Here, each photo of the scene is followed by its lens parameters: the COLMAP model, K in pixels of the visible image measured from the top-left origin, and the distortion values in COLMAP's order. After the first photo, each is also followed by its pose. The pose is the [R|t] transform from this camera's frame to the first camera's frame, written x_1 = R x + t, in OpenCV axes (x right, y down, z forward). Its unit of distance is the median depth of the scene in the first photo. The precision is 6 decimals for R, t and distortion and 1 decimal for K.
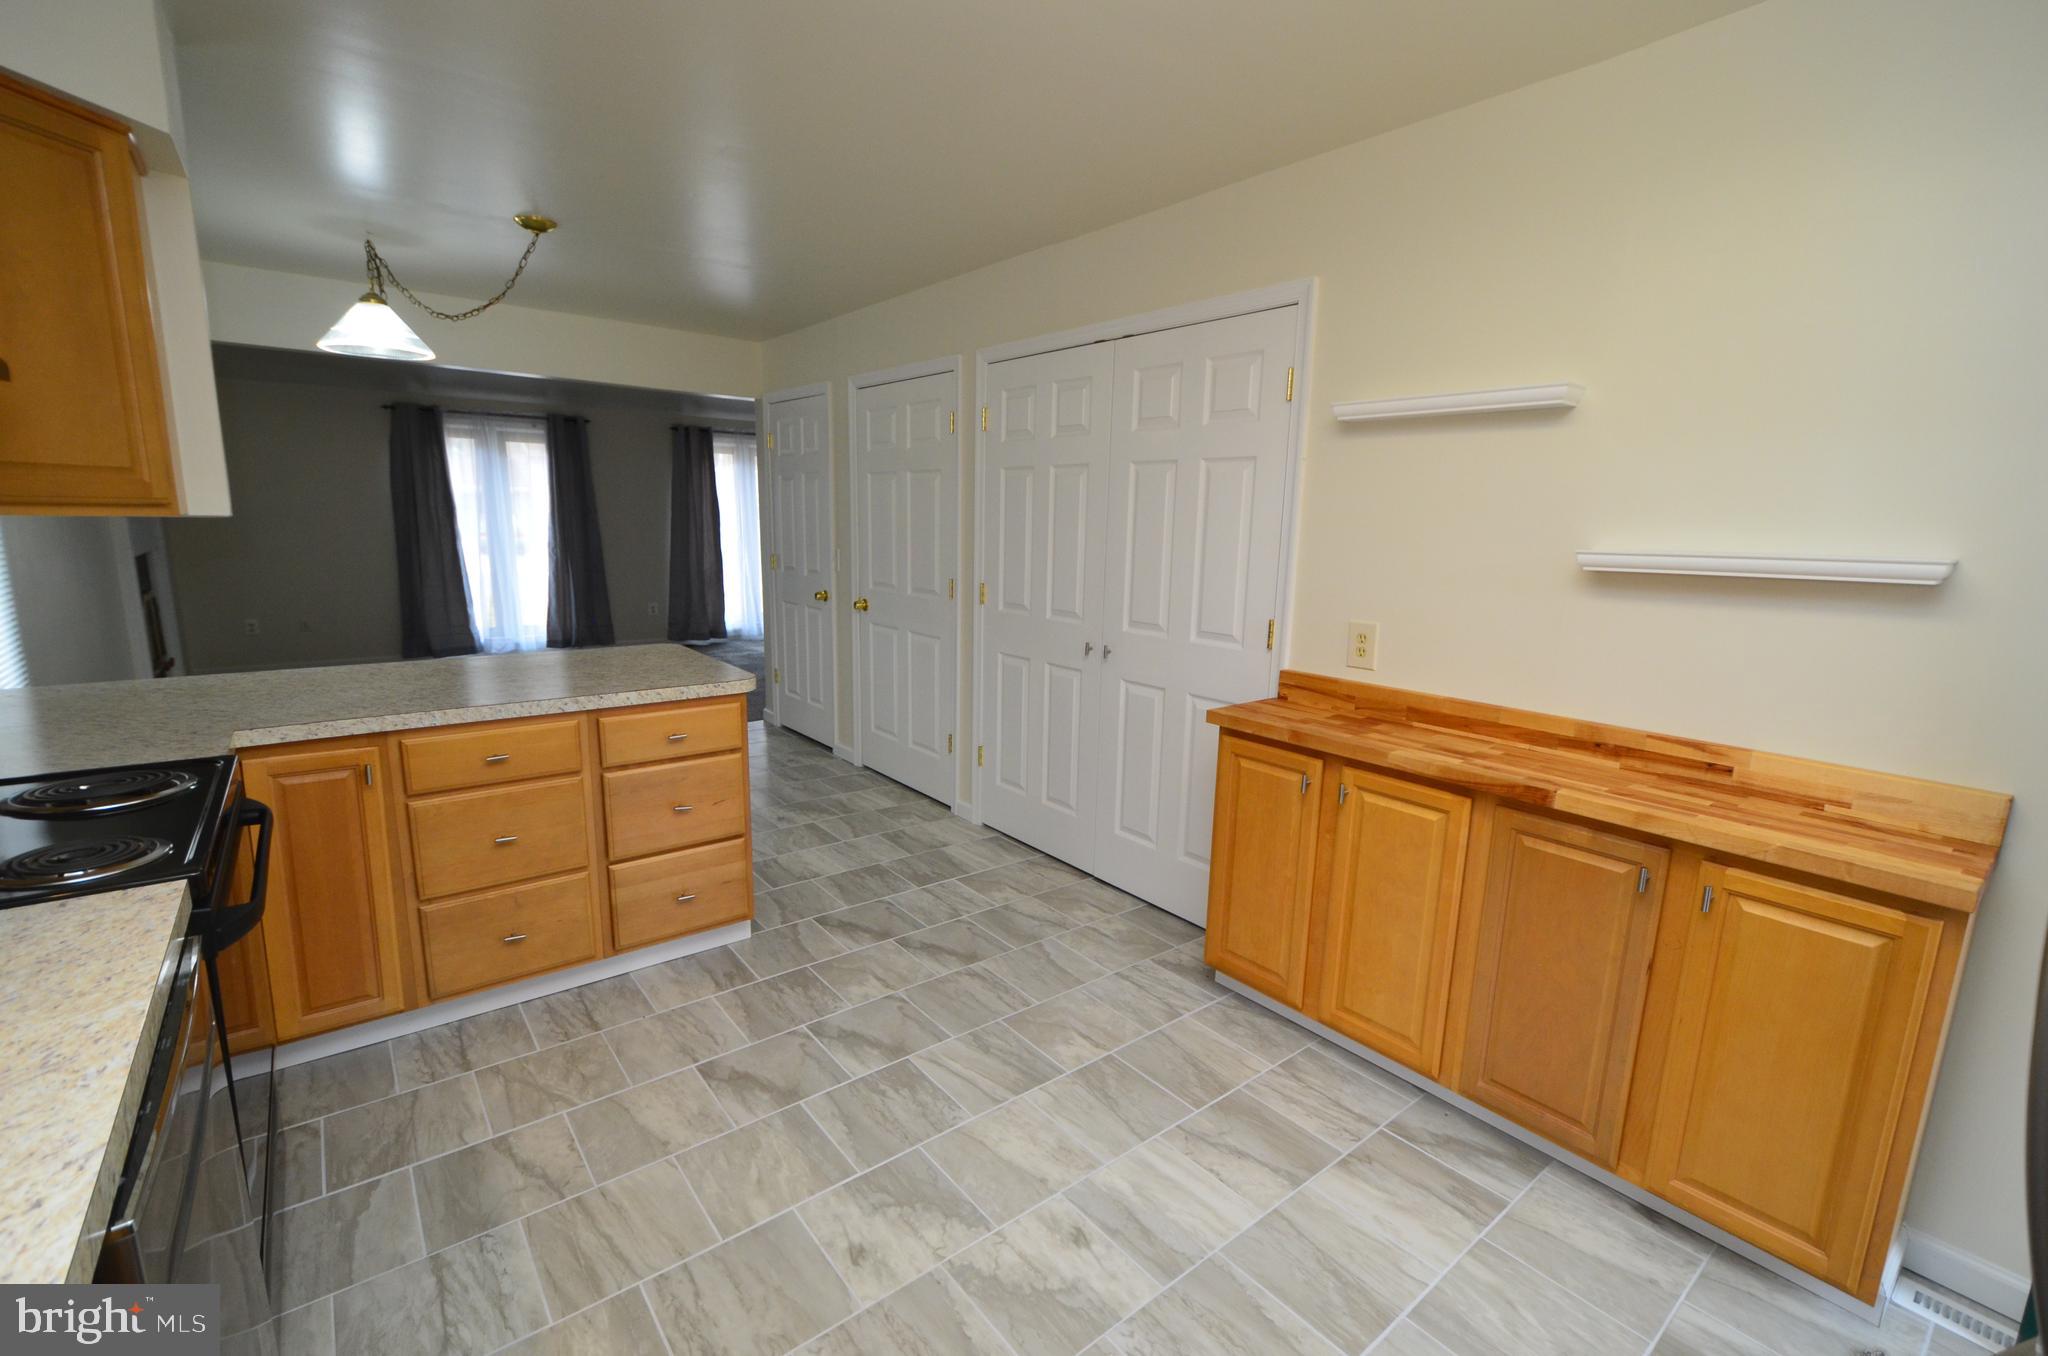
lens RADIAL K [[888.0, 0, 1027.1], [0, 888.0, 689.4], [0, 0, 1]] dist [0.005394, -0.007318]
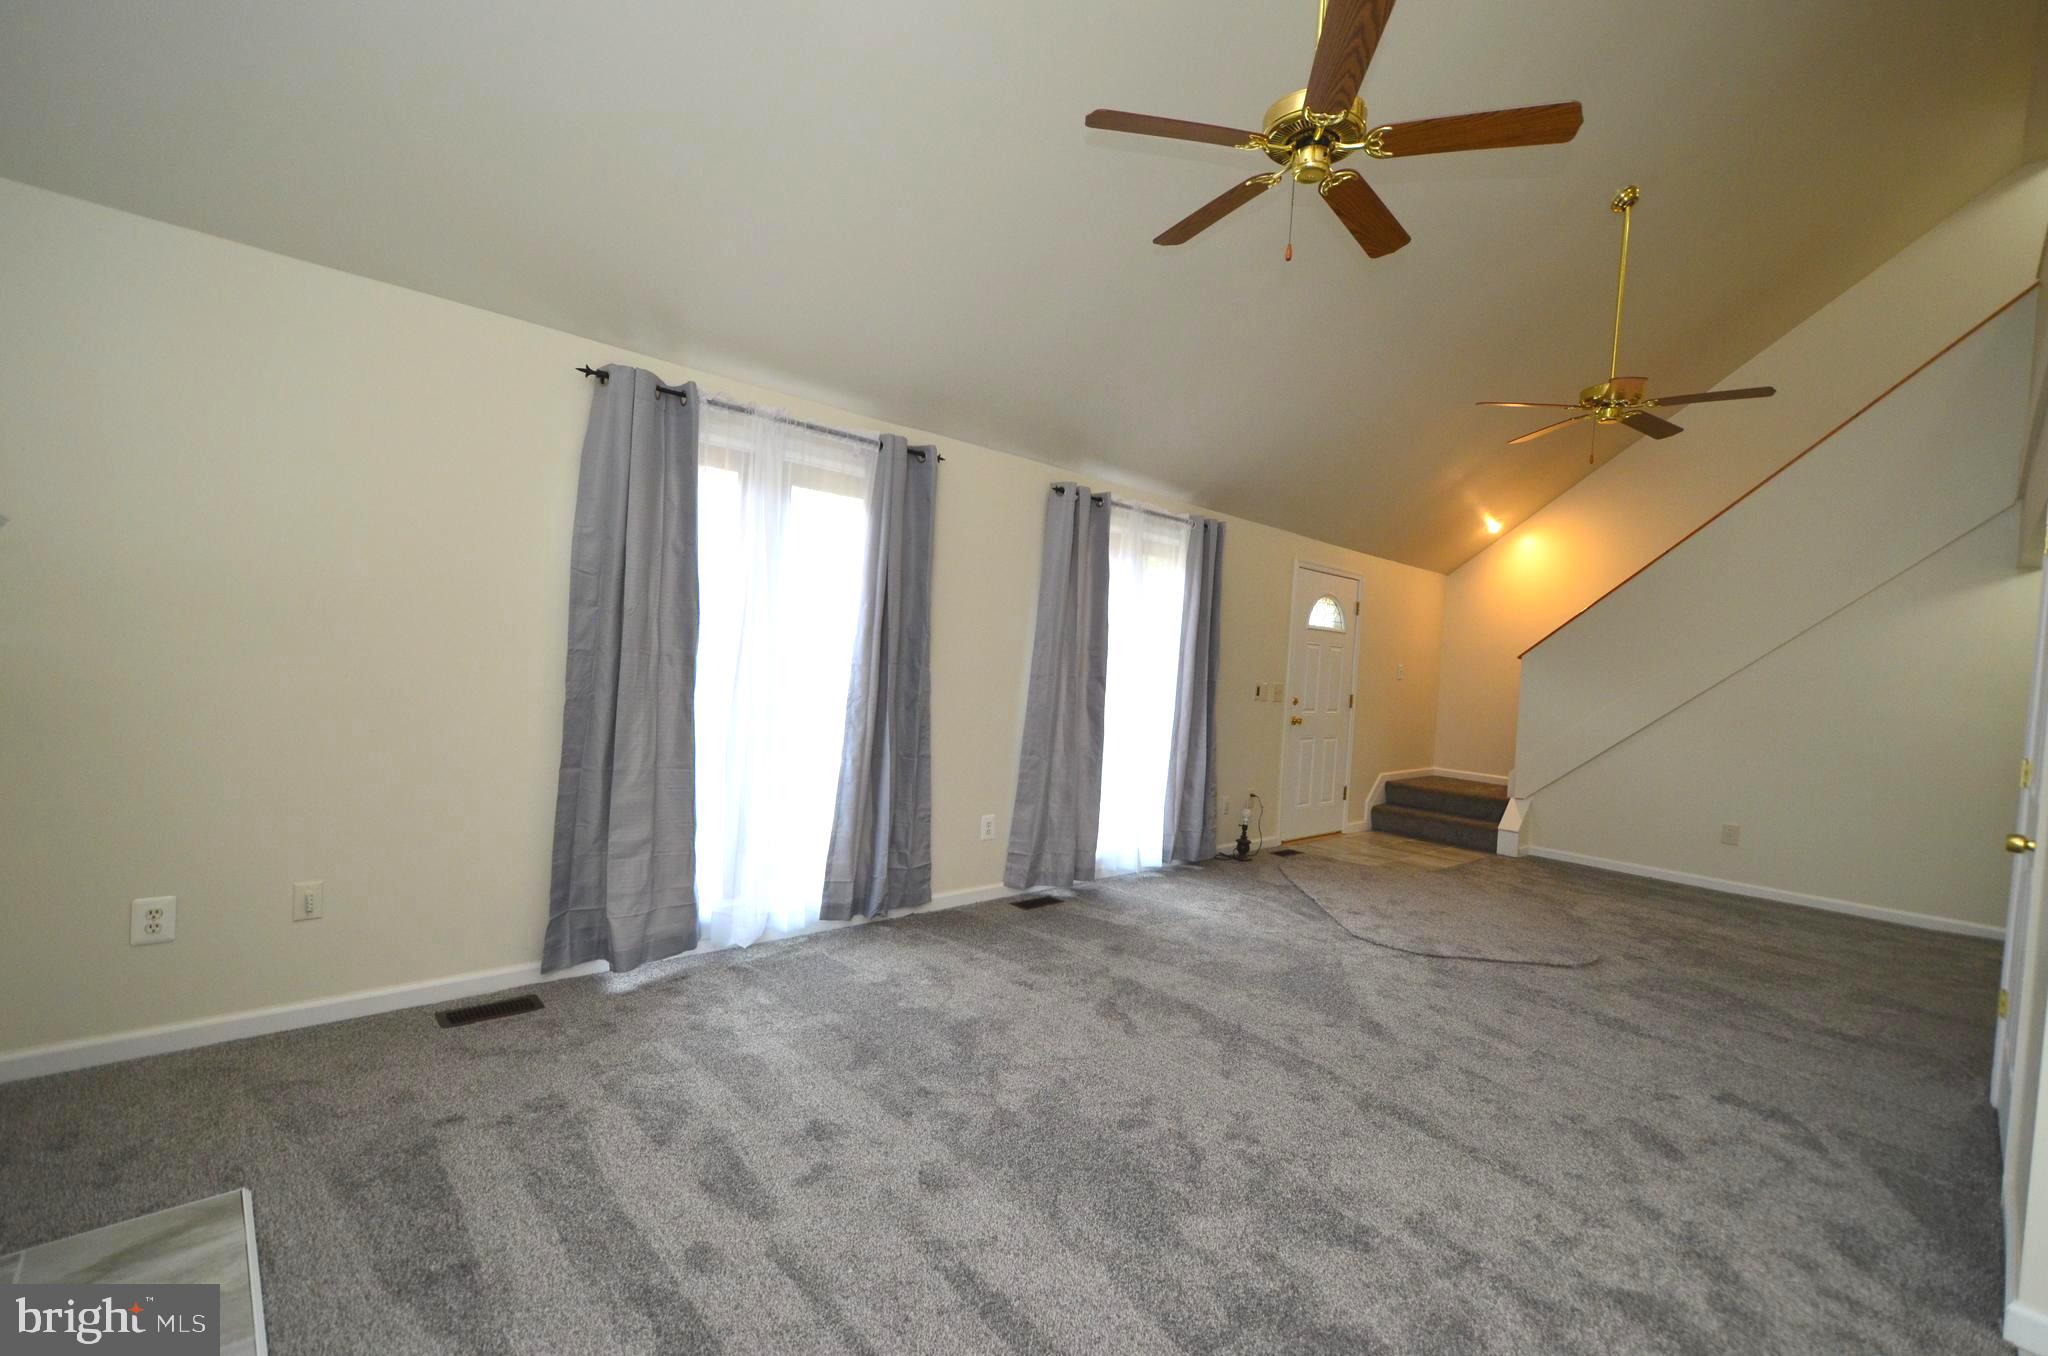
lens RADIAL K [[887.9, 0, 1030.4], [0, 887.9, 685.5], [0, 0, 1]] dist [-0.003288, -0.000487]
pose [[0.995273, 0.034263, 0.090877, -1.421928], [-0.018859, 0.986074, -0.165236, -0.275713], [-0.095273, 0.162741, 0.982058, 1.536072]]
